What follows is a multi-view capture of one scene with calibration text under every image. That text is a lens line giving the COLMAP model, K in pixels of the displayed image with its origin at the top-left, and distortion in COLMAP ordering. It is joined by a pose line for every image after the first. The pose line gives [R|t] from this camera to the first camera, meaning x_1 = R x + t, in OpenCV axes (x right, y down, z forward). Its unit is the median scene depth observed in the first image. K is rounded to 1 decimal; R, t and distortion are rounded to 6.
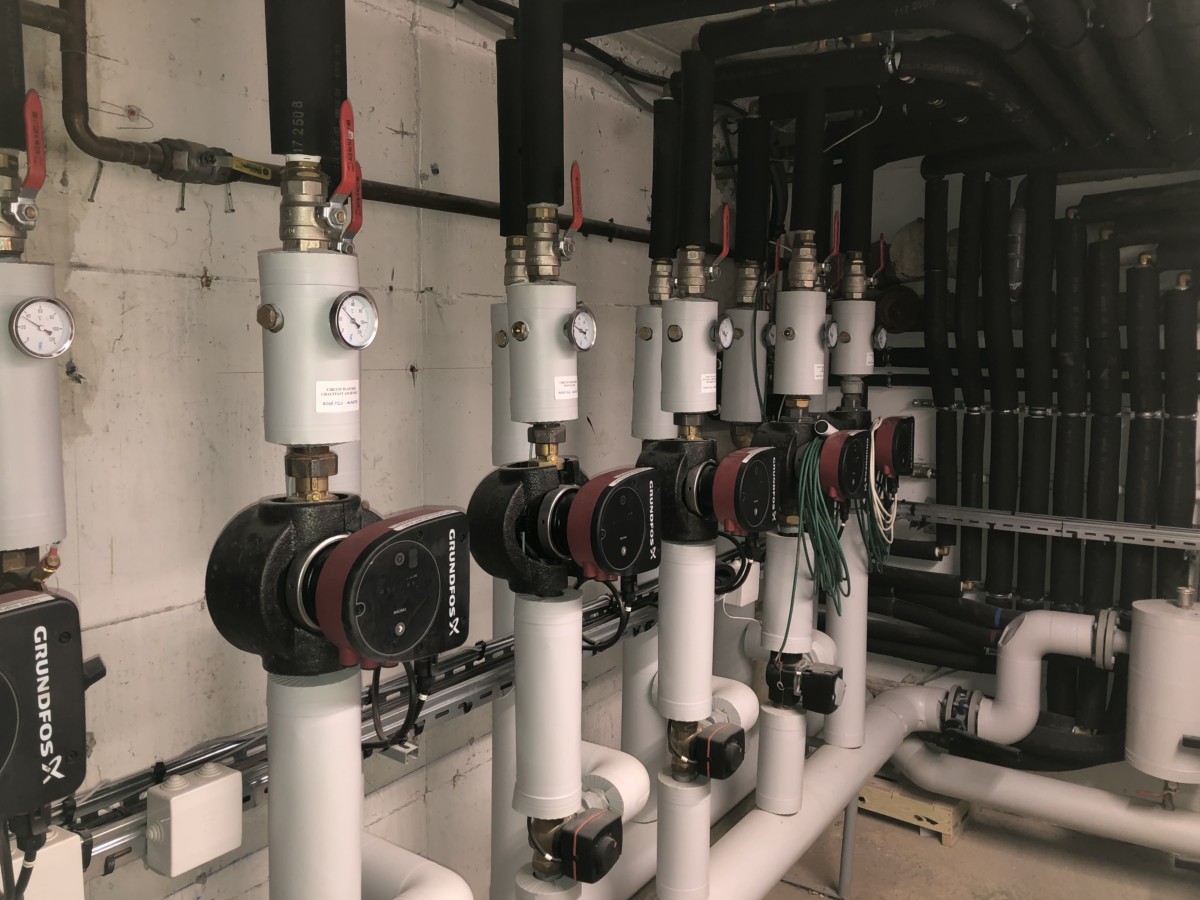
lens RADIAL K [[977.1, 0, 605.5], [0, 977.1, 434.3], [0, 0, 1]] dist [0.012028, 0.010937]
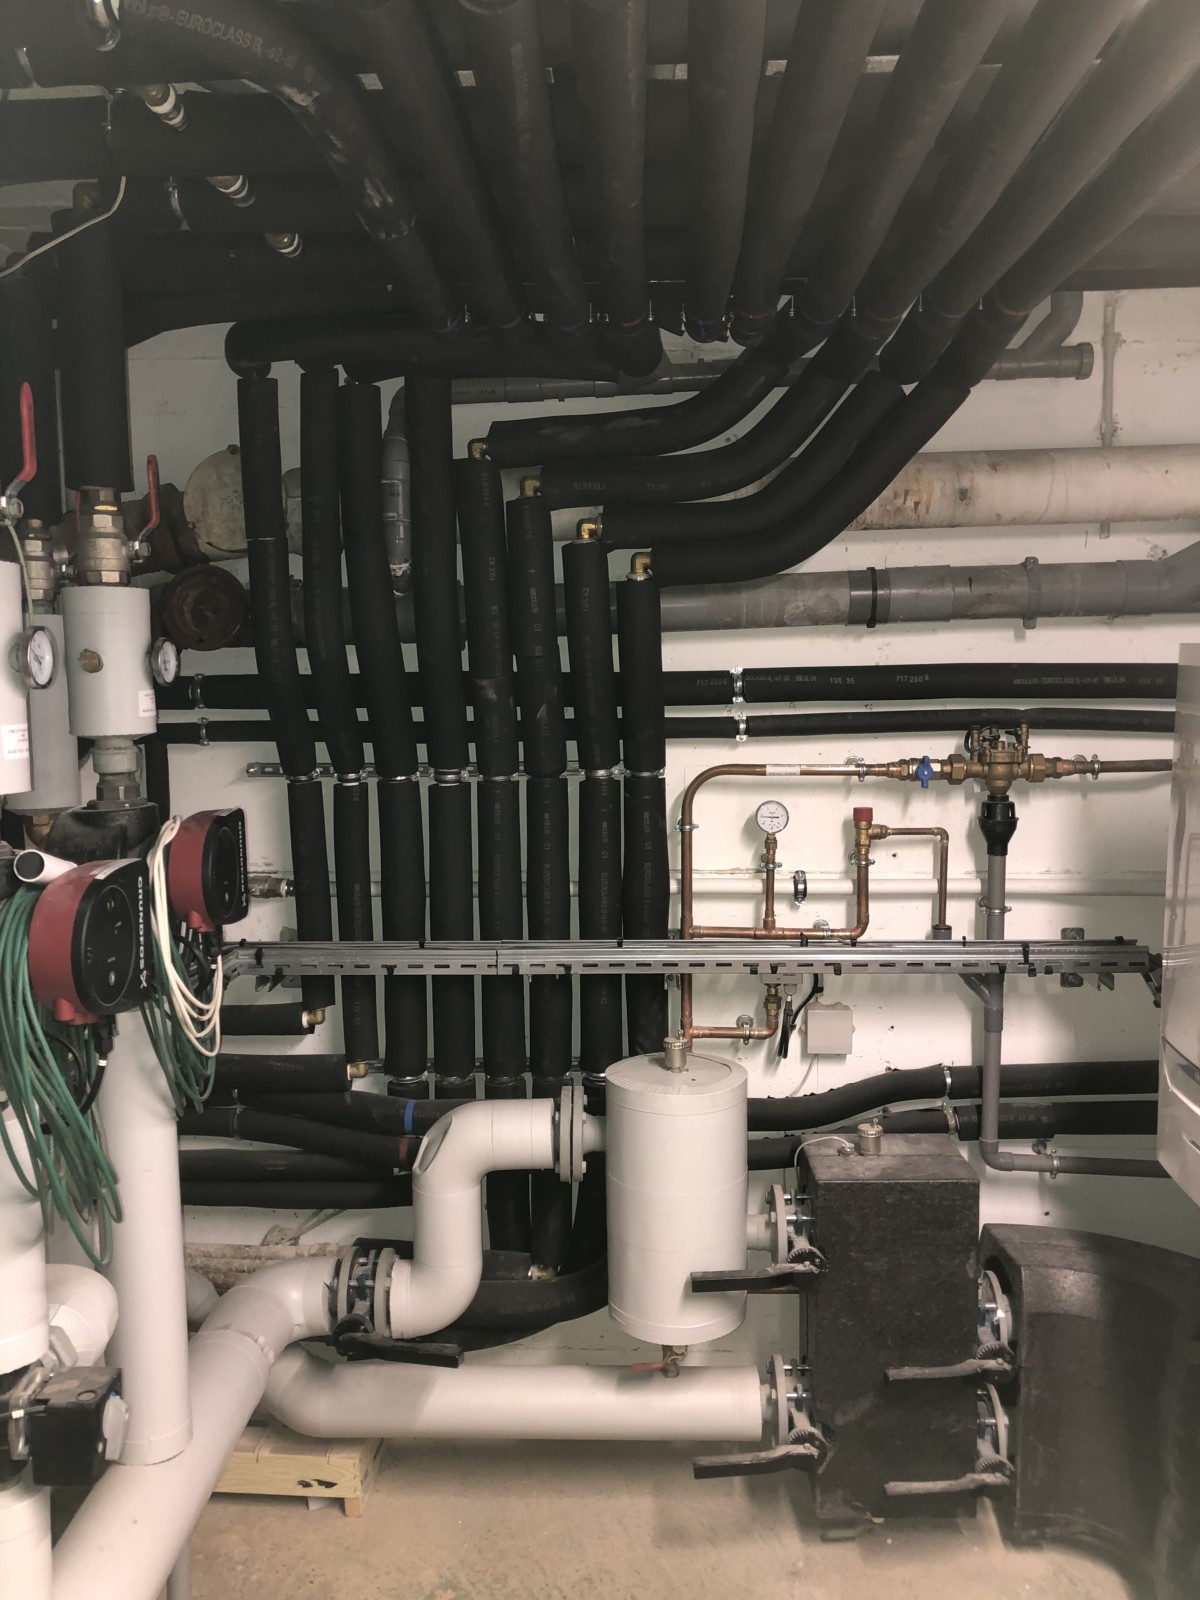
lens RADIAL K [[1302.8, 0, 600.0], [0, 1302.8, 800.0], [0, 0, 1]] dist [0.012028, 0.010937]
pose [[0.850099, -0.071326, 0.521771, 0.099853], [0.063478, 0.997440, 0.032928, -0.030189], [-0.522784, 0.005129, 0.852450, 0.265612]]
